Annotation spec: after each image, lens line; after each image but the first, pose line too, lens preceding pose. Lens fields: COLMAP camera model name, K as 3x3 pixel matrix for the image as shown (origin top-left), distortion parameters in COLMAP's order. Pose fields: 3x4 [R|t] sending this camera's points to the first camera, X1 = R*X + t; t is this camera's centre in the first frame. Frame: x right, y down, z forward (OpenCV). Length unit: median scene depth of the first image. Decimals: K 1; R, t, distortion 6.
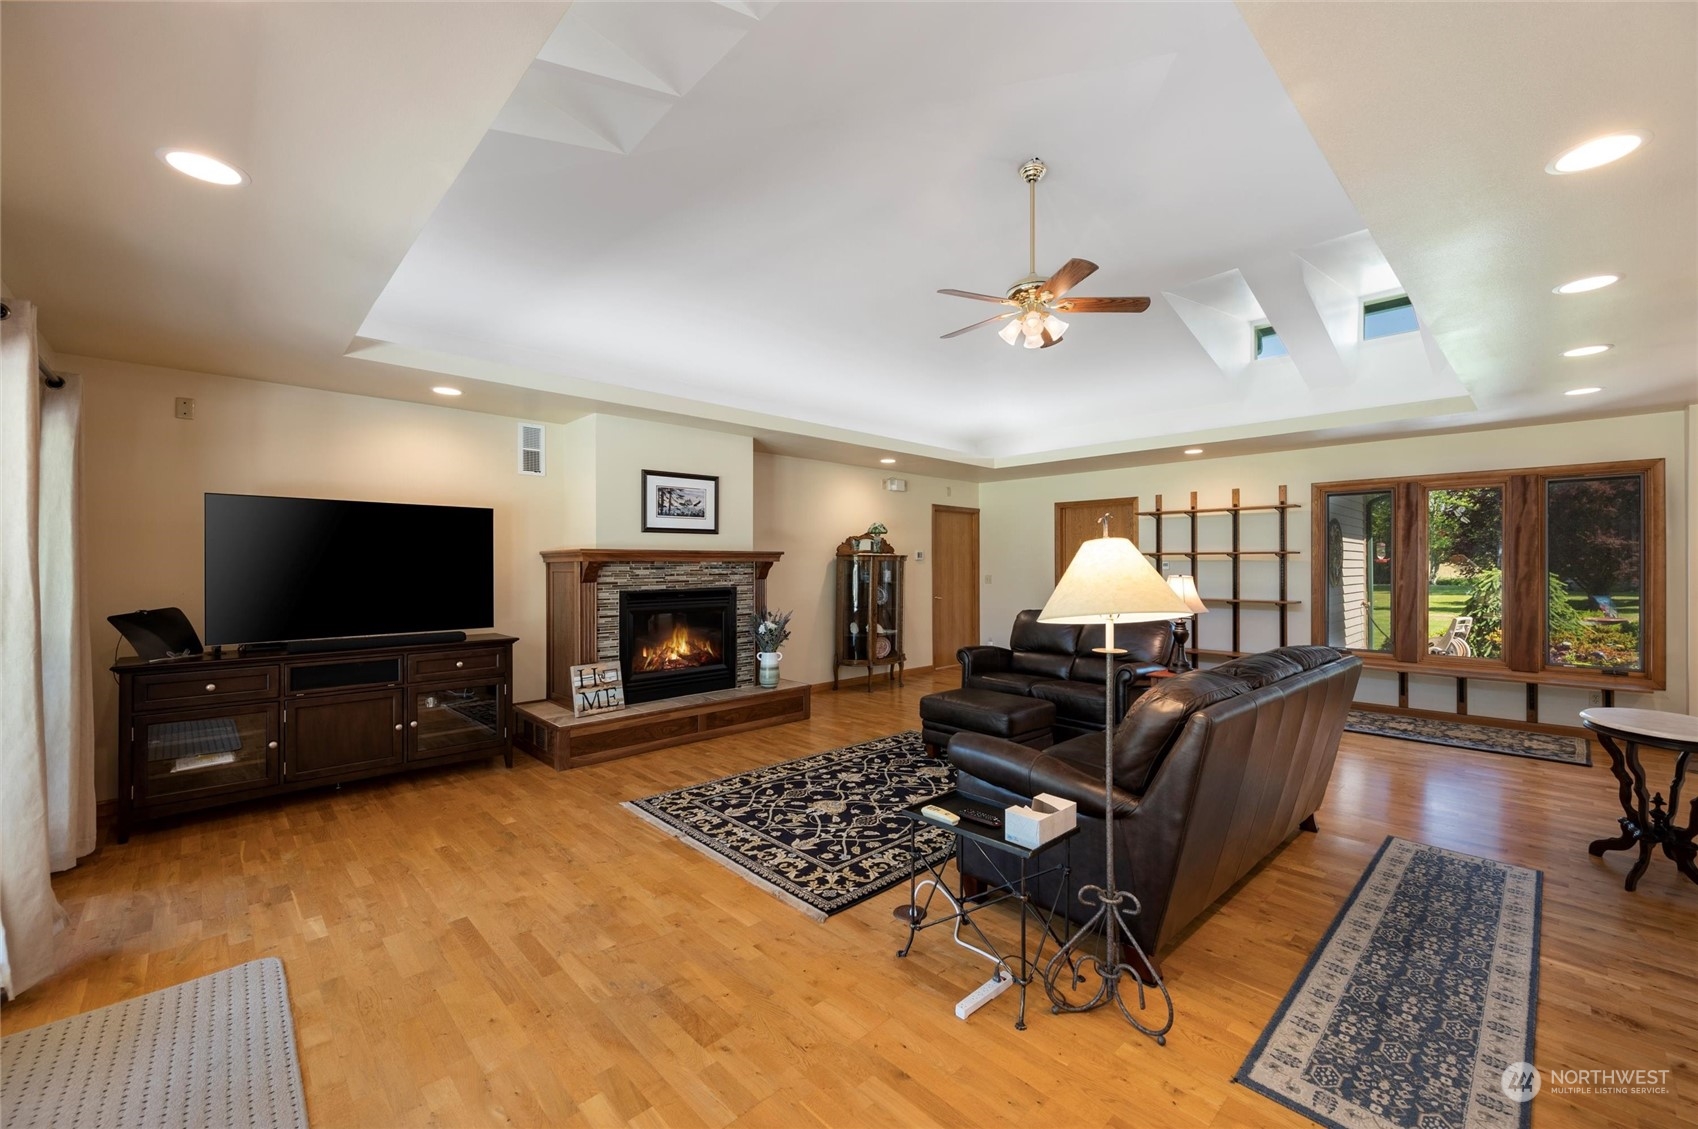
lens RADIAL K [[673.7, 0, 851.4], [0, 673.7, 562.3], [0, 0, 1]] dist [-0.000144, 0.000072]
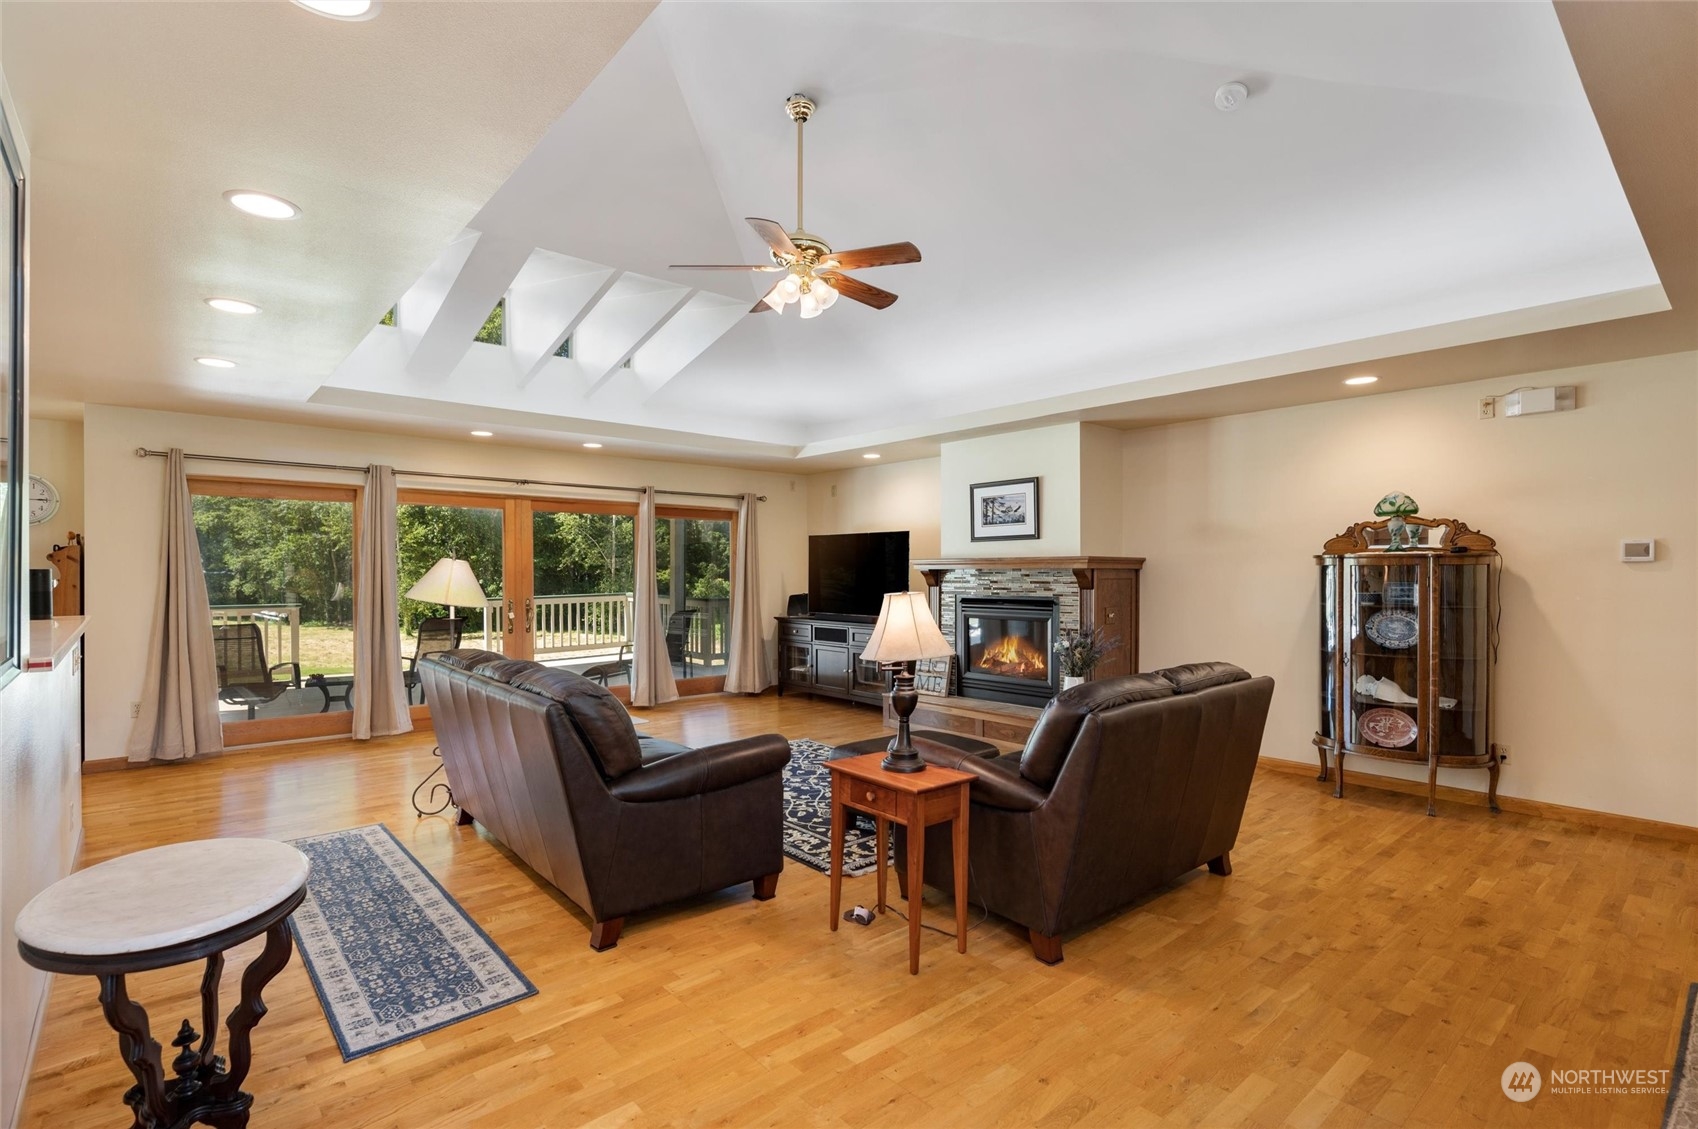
lens RADIAL K [[811.1, 0, 850.1], [0, 811.1, 574.0], [0, 0, 1]] dist [0.004762, 0.000154]
pose [[-0.045274, 0.004631, -0.998964, 0.959091], [0.002346, 0.999987, 0.004529, 0.000598], [0.998972, -0.002139, -0.045284, 0.819823]]
